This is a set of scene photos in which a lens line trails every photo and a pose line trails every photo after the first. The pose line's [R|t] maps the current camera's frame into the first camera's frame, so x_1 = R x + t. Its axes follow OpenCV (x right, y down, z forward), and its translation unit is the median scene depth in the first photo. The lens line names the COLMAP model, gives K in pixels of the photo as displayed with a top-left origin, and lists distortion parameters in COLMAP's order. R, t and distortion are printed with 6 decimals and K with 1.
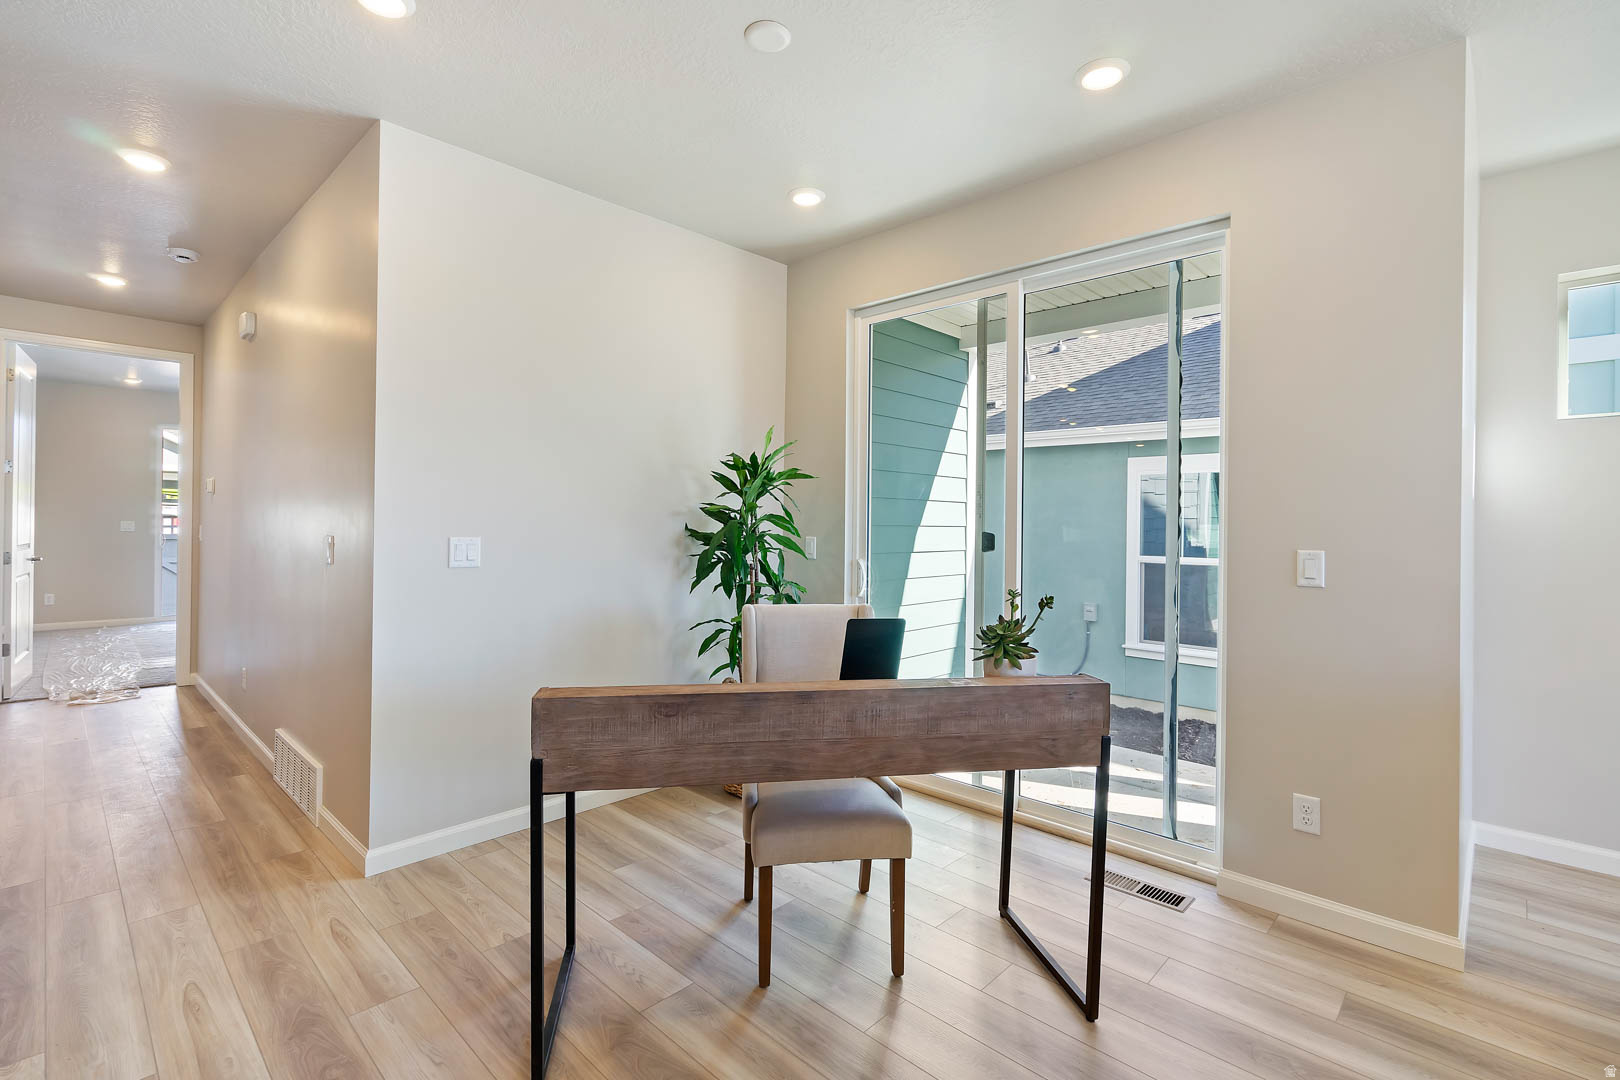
lens RADIAL K [[739.3, 0, 809.5], [0, 739.3, 528.5], [0, 0, 1]] dist [0.001215, -0.001508]
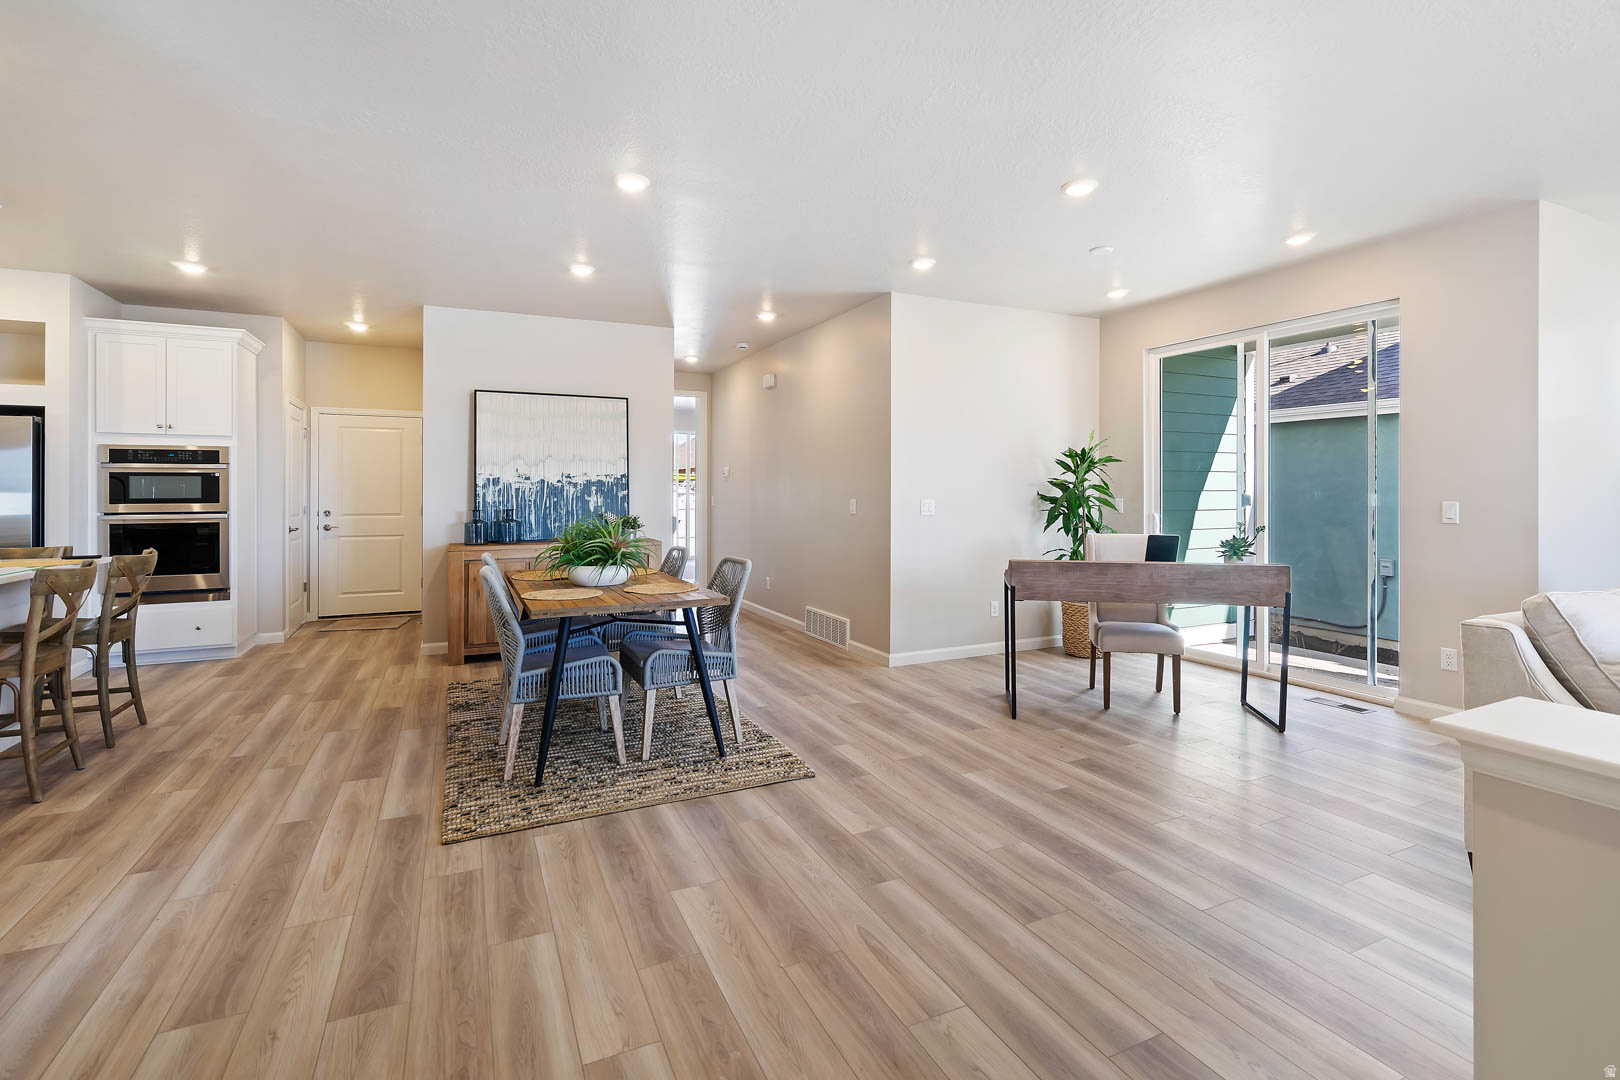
lens RADIAL K [[739.3, 0, 823.6], [0, 739.3, 498.5], [0, 0, 1]] dist [0.001215, -0.001508]
pose [[0.938446, -0.010427, -0.345268, -0.049906], [0.010896, 0.999940, -0.000582, 0.005864], [0.345254, -0.003216, 0.938504, -0.730315]]
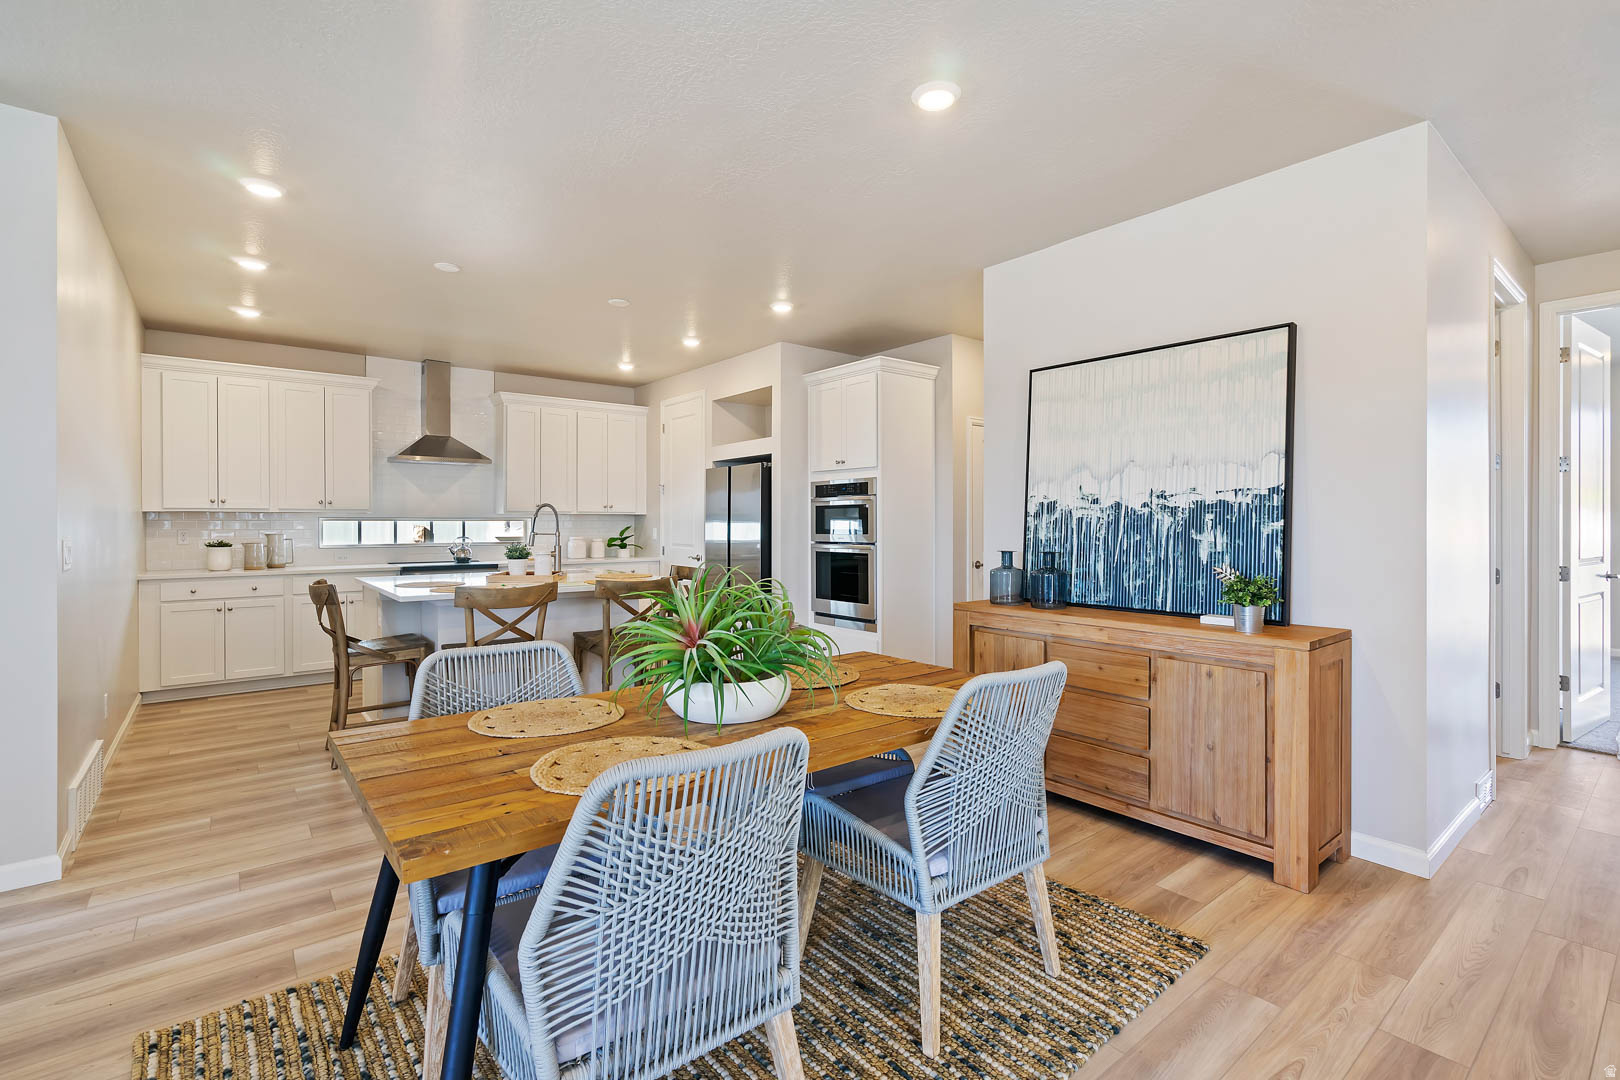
lens RADIAL K [[739.3, 0, 805.8], [0, 739.3, 508.3], [0, 0, 1]] dist [0.001215, -0.001508]
pose [[-0.137512, -0.030434, -0.990032, -0.216897], [-0.006235, 0.999535, -0.029861, -0.006187], [0.990480, 0.002066, -0.137638, 0.370247]]
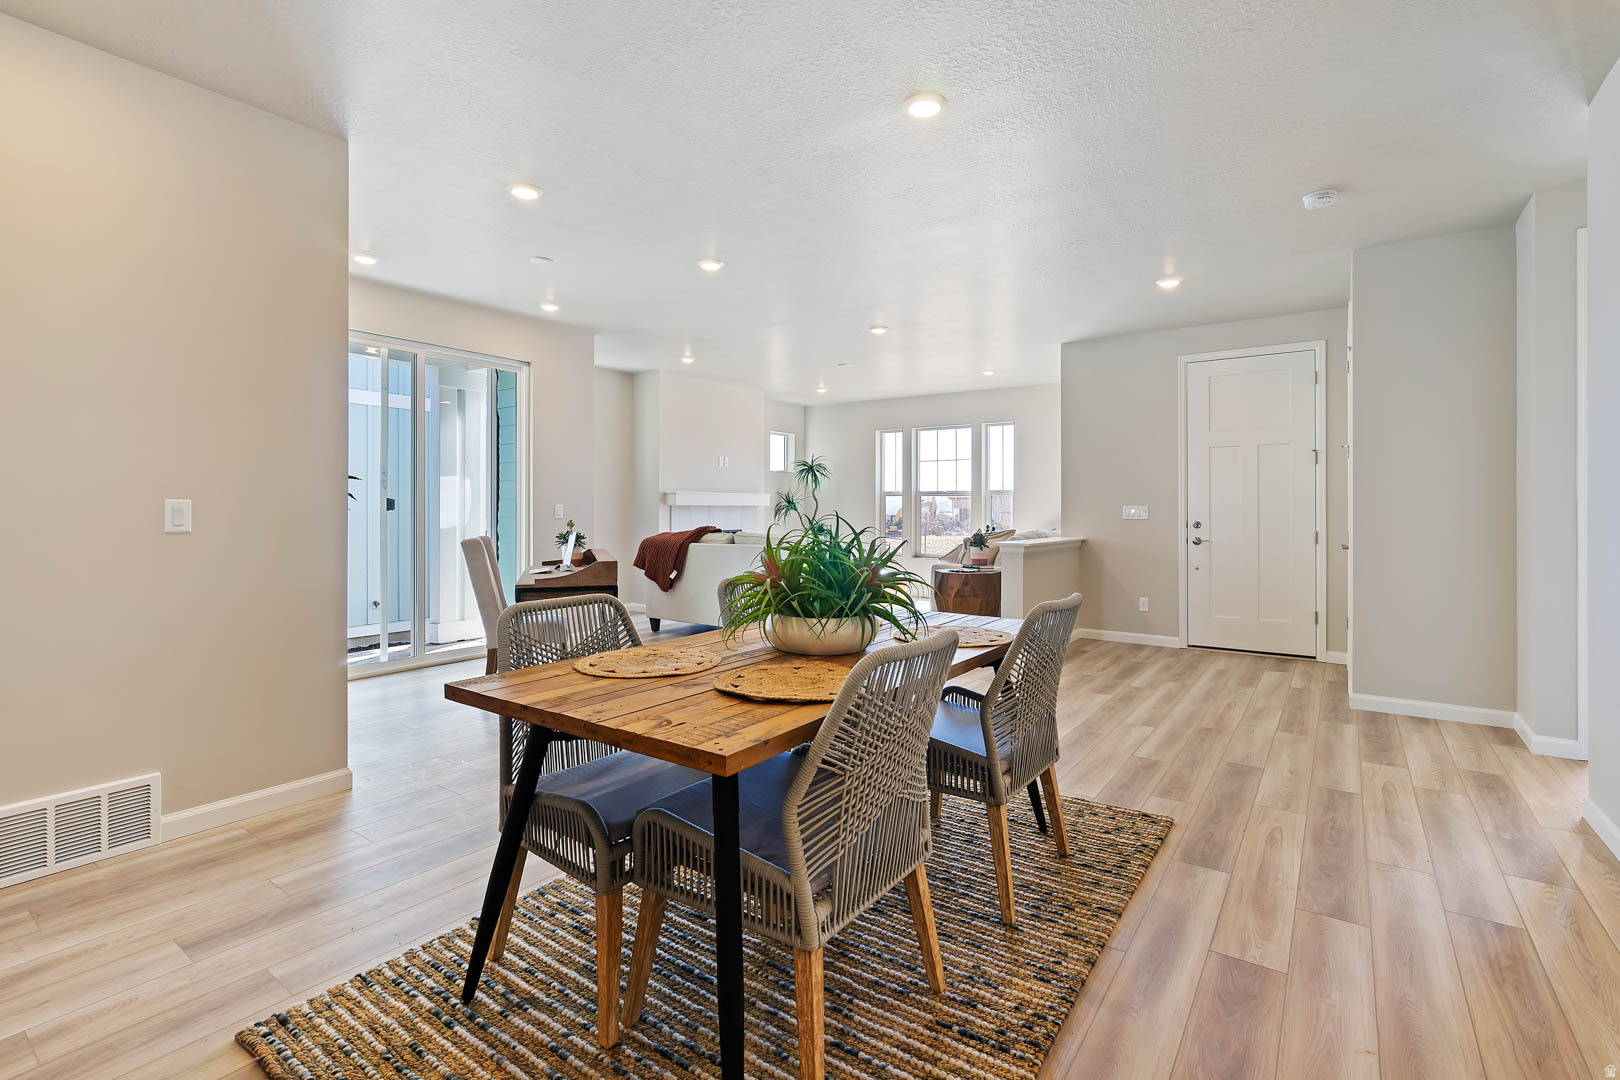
lens RADIAL K [[739.3, 0, 802.5], [0, 739.3, 506.2], [0, 0, 1]] dist [0.001215, -0.001508]
pose [[-0.129363, -0.009743, 0.991549, -1.400125], [0.001928, 0.999947, 0.010078, 0.008380], [-0.991595, 0.003216, -0.129338, 0.329485]]
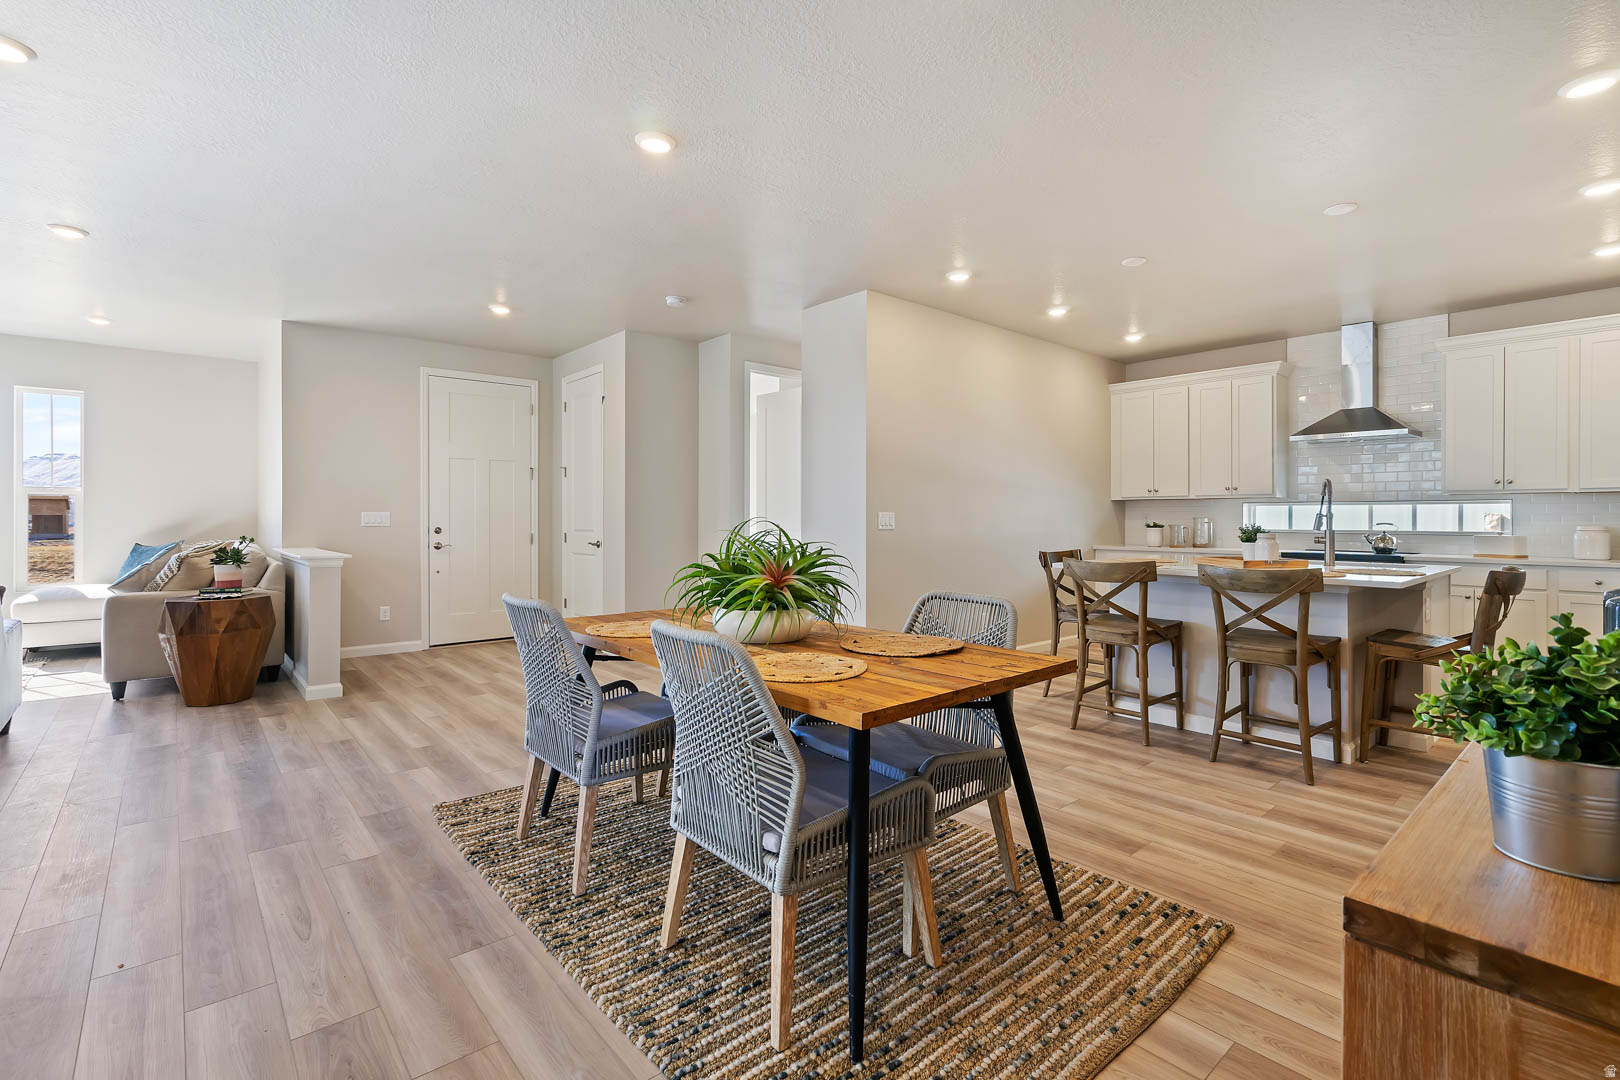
lens RADIAL K [[739.3, 0, 814.3], [0, 739.3, 519.9], [0, 0, 1]] dist [0.001215, -0.001508]
pose [[-0.995291, -0.016658, 0.095485, -0.895003], [-0.015852, 0.999832, 0.009194, 0.013099], [-0.095622, 0.007638, -0.995388, 0.936907]]
